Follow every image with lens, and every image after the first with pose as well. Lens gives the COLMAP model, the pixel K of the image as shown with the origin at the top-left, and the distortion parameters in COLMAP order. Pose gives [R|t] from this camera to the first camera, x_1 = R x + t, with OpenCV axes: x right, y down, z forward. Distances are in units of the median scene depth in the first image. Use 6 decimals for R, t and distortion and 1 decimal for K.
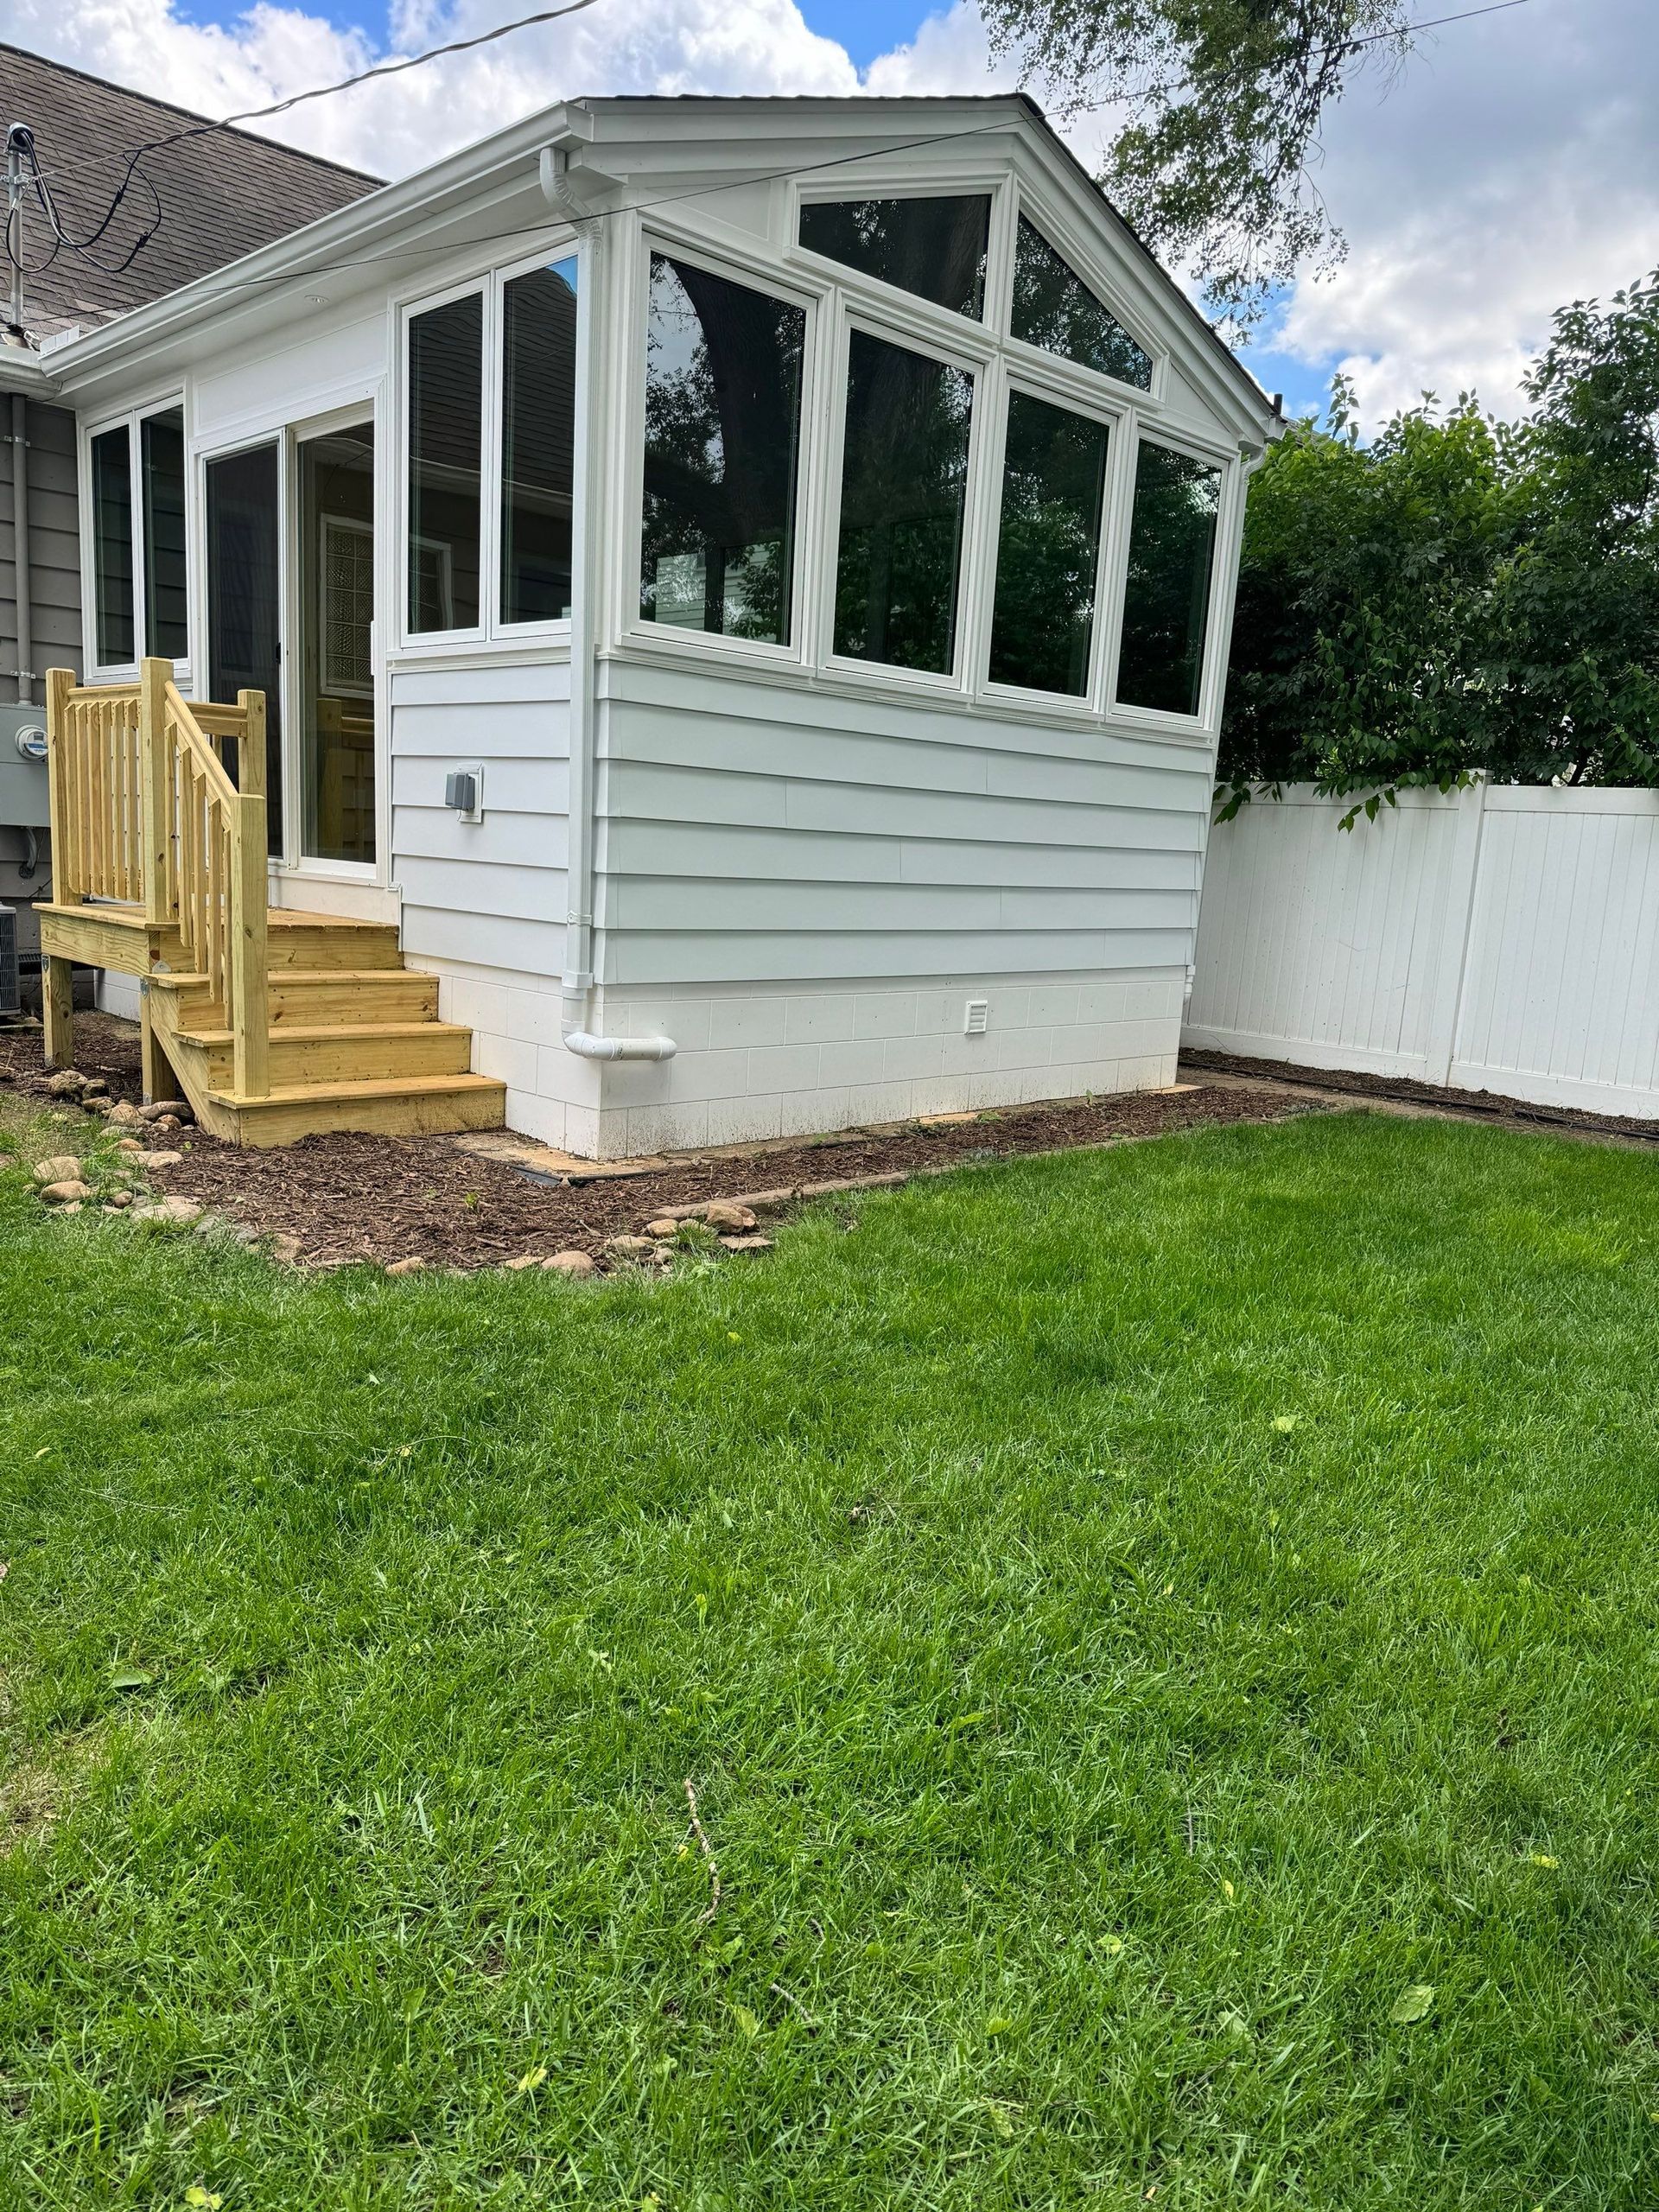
lens RADIAL K [[1563.2, 0, 829.5], [0, 1563.2, 1106.0], [0, 0, 1]] dist [0.081858, -0.111765]
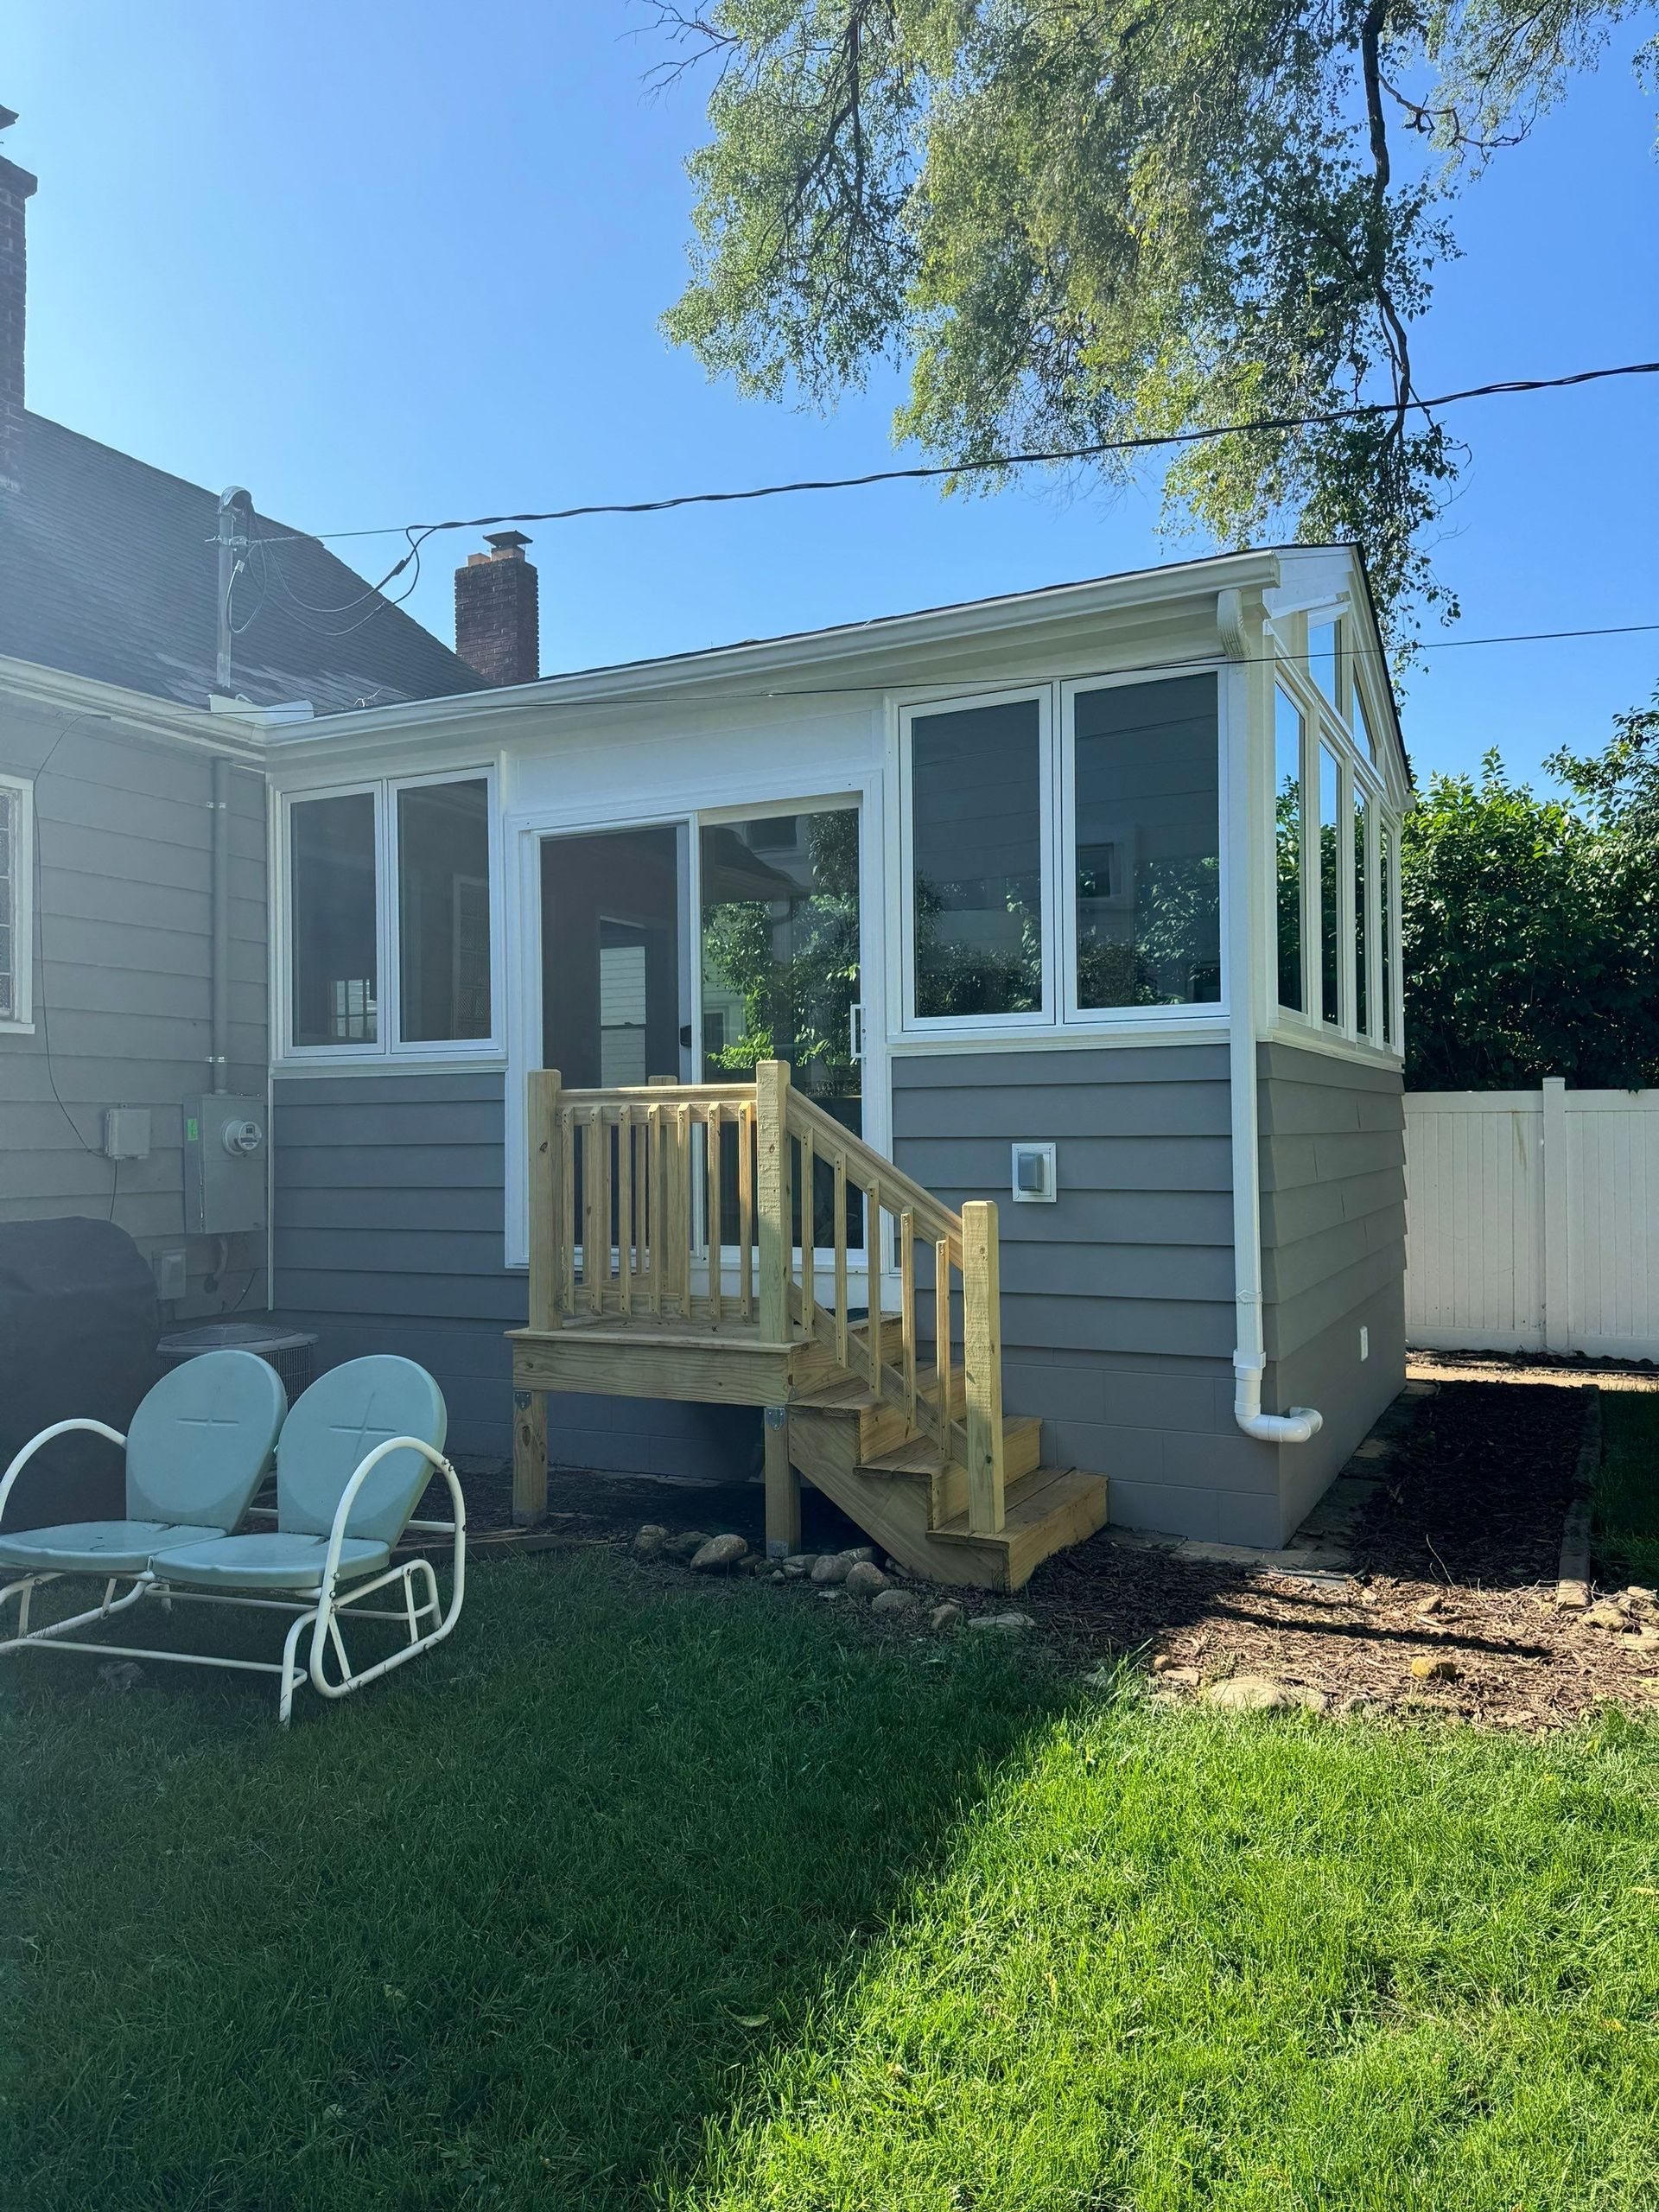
lens RADIAL K [[1601.8, 0, 829.9], [0, 1601.8, 1079.9], [0, 0, 1]] dist [-0.000965, -0.000075]
pose [[0.948697, -0.052301, 0.311833, -0.654683], [0.110977, 0.978561, -0.173503, -0.098941], [-0.296073, 0.199208, 0.934161, 0.105755]]
